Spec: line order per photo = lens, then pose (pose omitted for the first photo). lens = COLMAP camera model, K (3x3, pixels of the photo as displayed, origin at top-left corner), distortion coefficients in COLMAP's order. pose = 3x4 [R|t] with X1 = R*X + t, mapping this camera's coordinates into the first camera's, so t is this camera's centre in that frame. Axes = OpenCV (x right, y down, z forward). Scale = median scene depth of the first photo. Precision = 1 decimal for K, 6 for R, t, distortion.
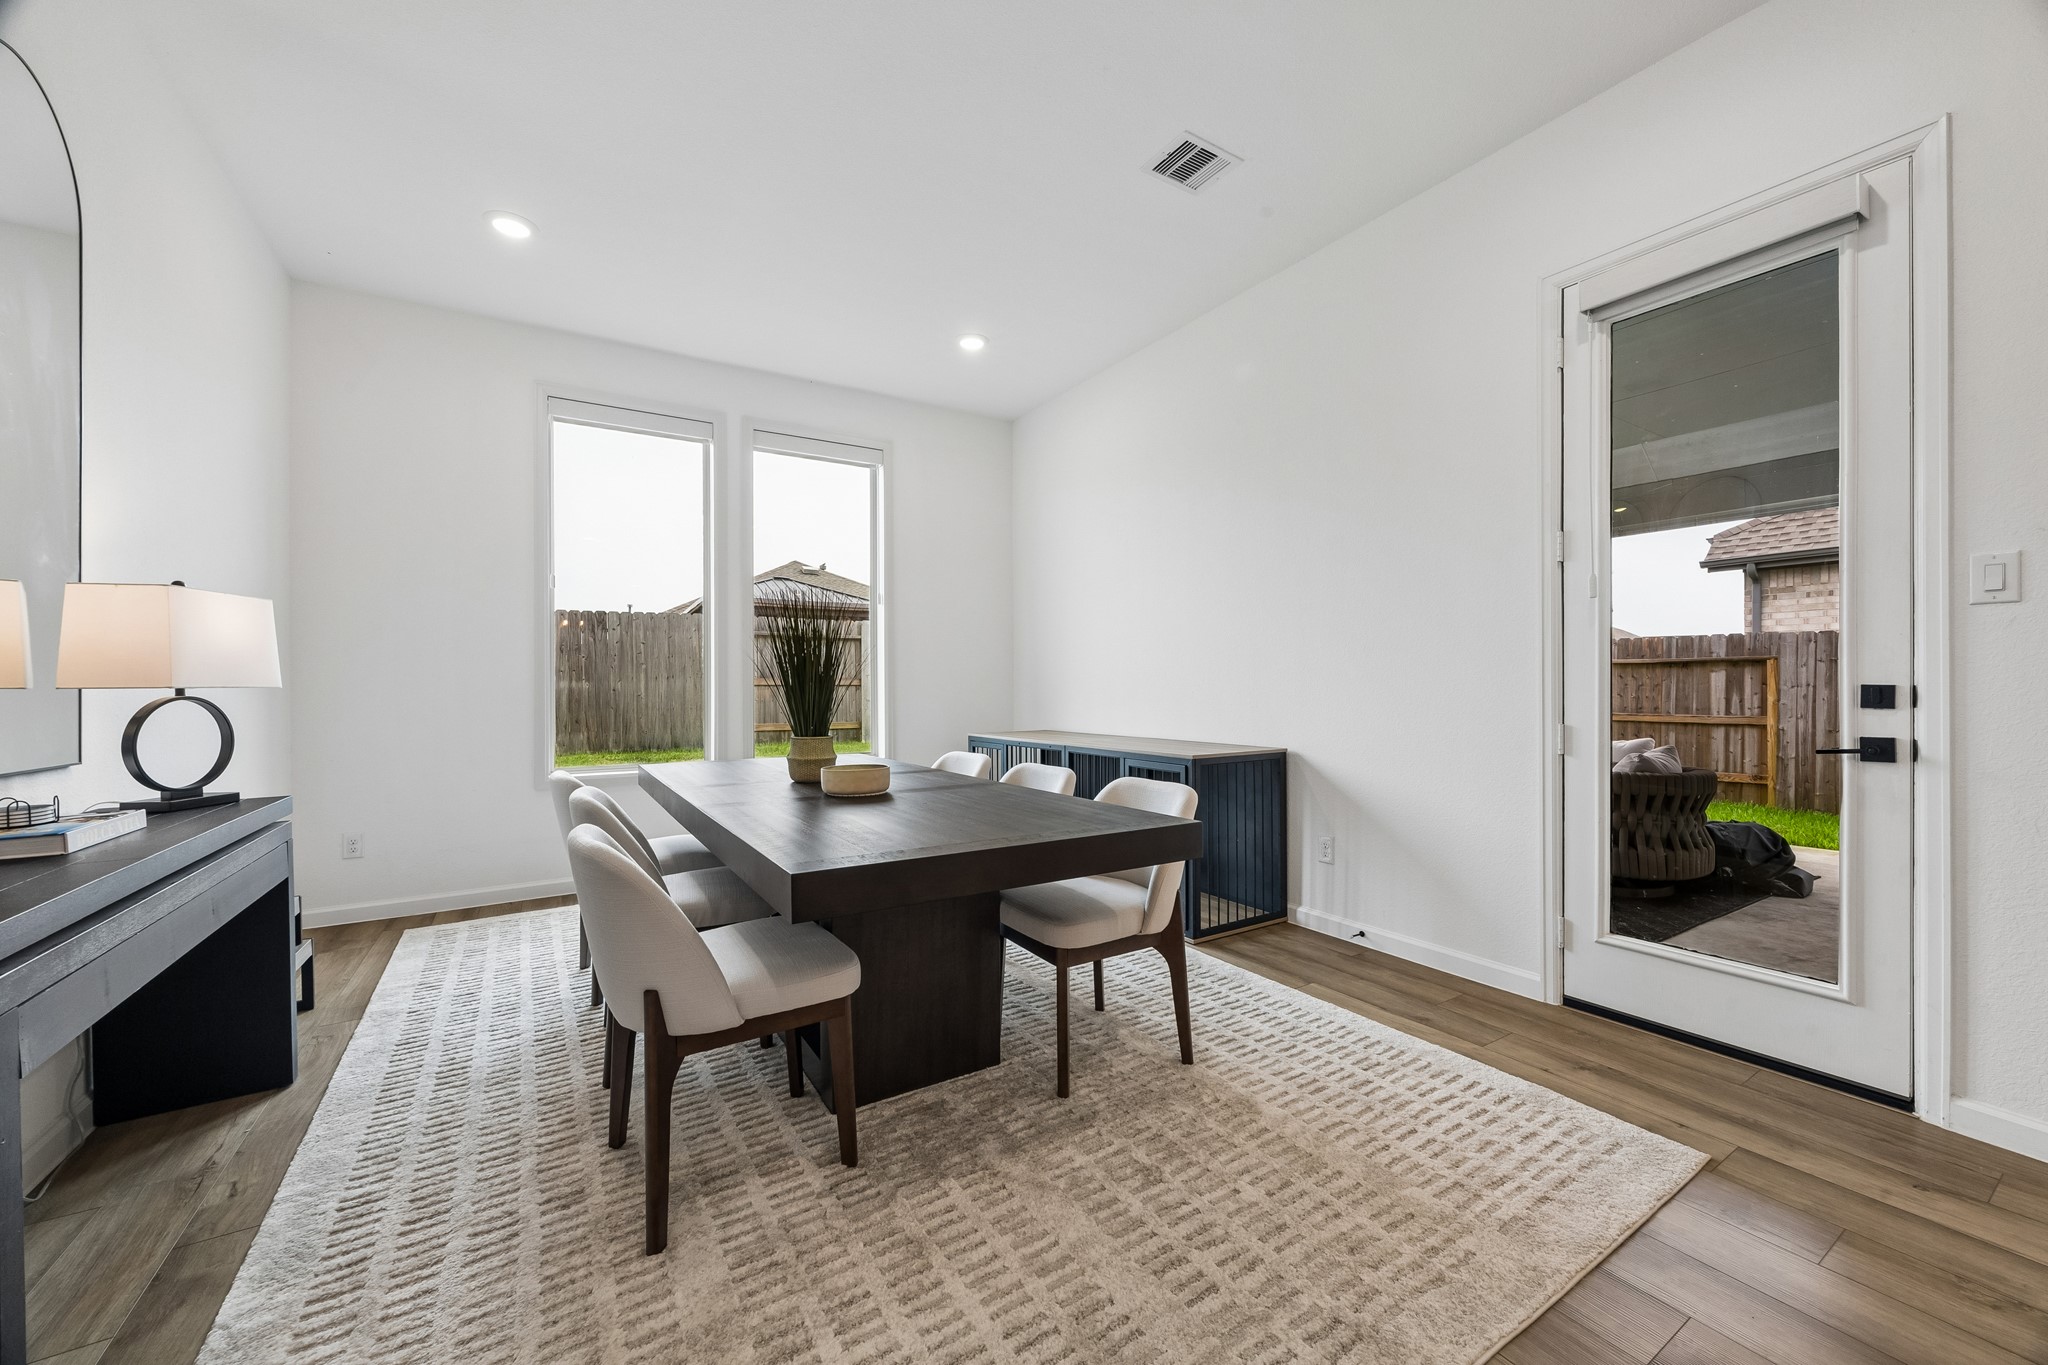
lens RADIAL K [[783.1, 0, 1033.1], [0, 783.1, 689.7], [0, 0, 1]] dist [-0.001630, -0.001307]
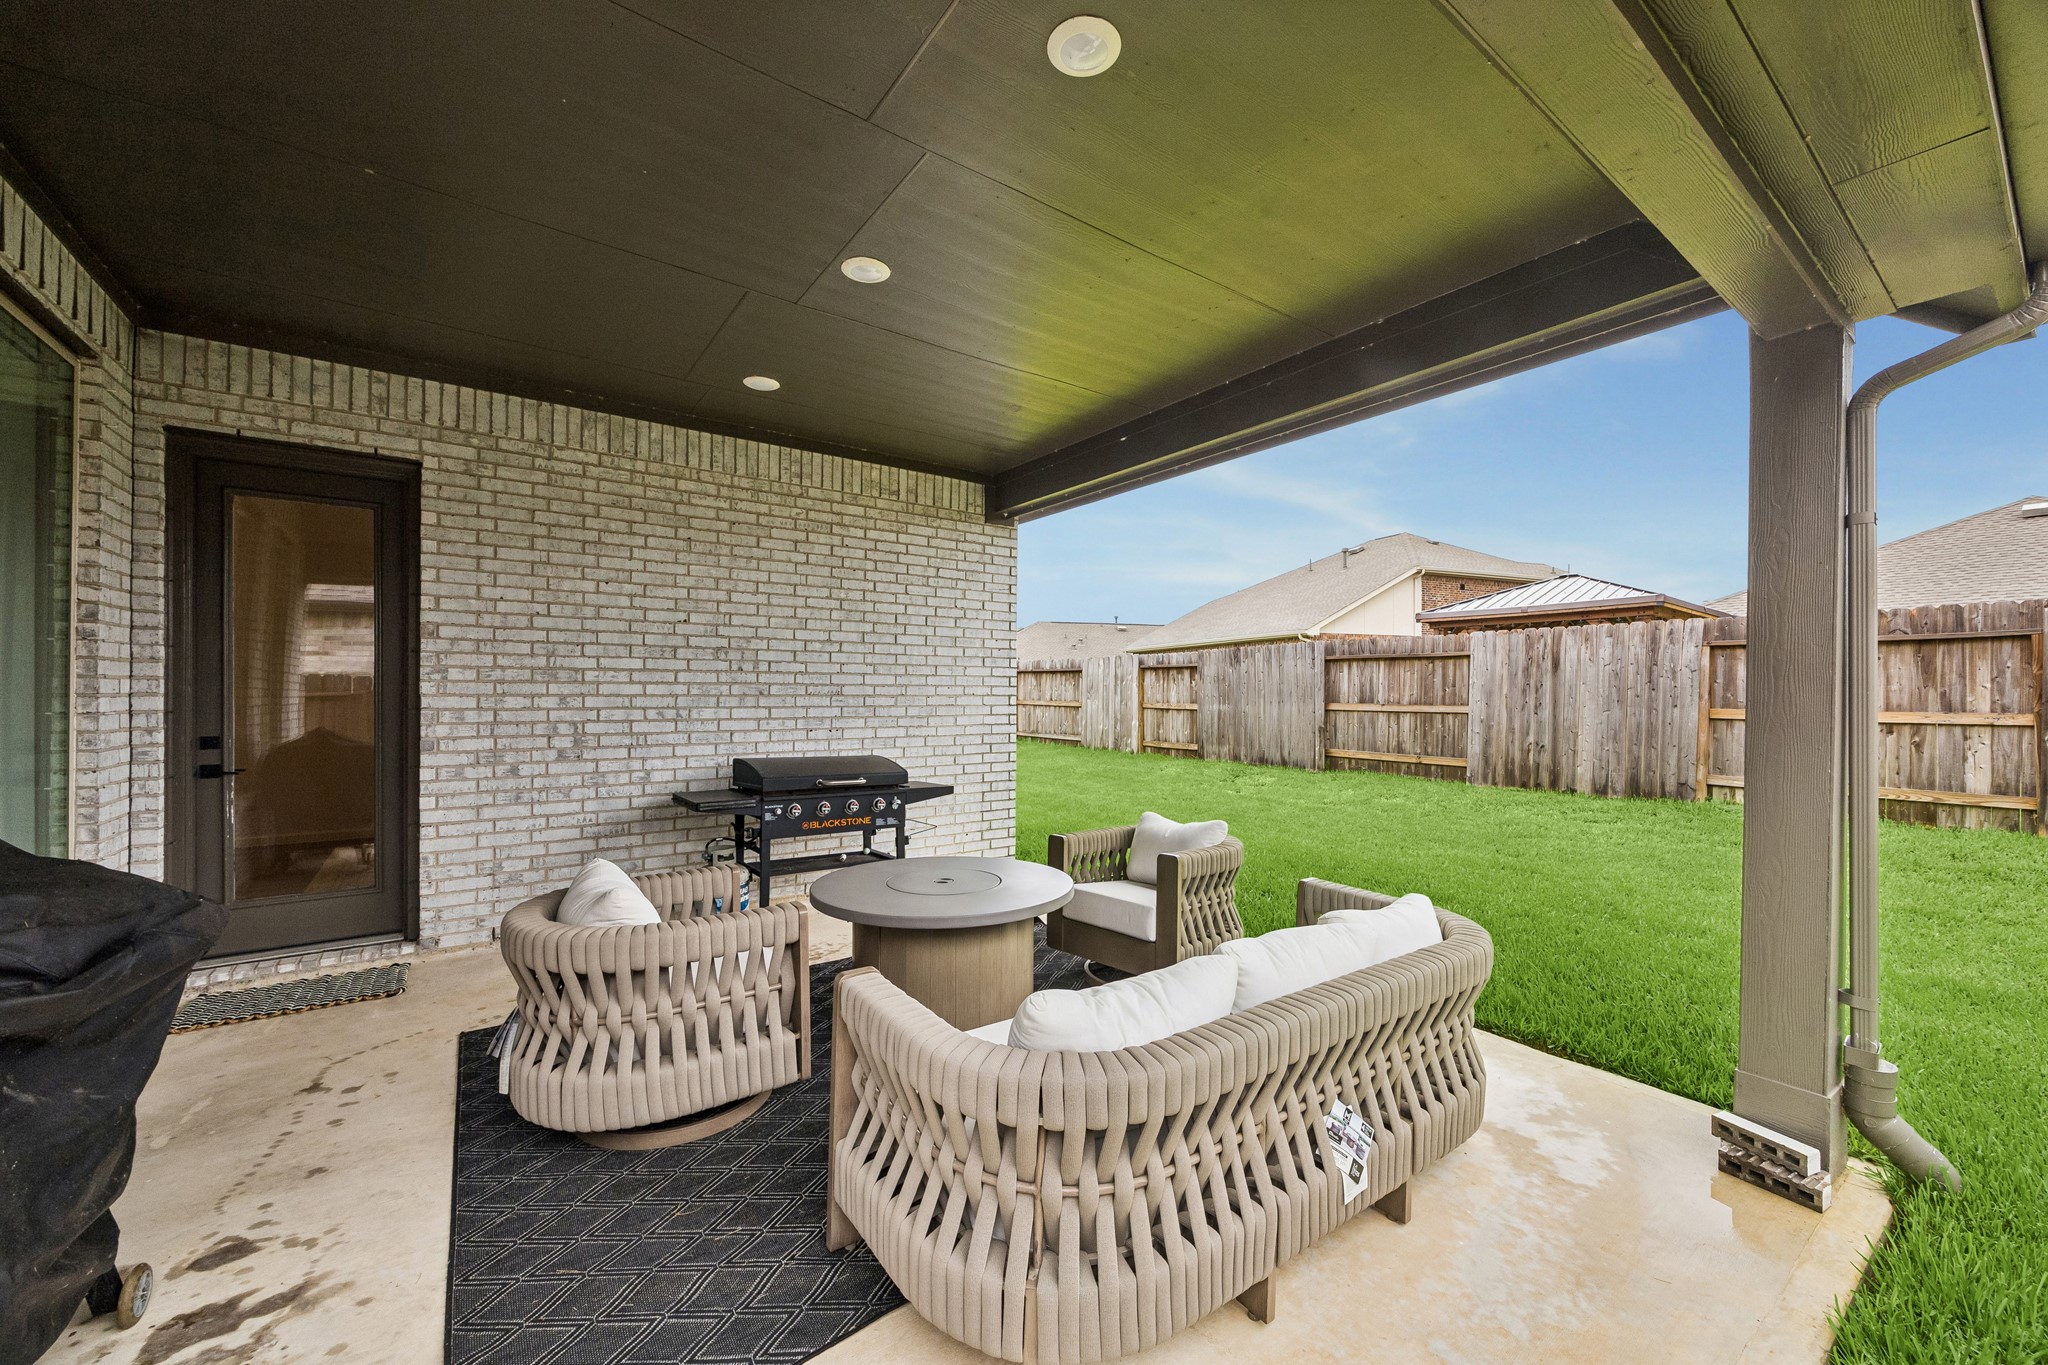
lens RADIAL K [[783.1, 0, 1028.6], [0, 783.1, 691.6], [0, 0, 1]] dist [-0.001630, -0.001307]
pose [[0.059720, 0.000216, -0.998215, 1.491228], [-0.010029, 0.999950, -0.000384, -0.063937], [0.998165, 0.010034, 0.059719, 1.357501]]
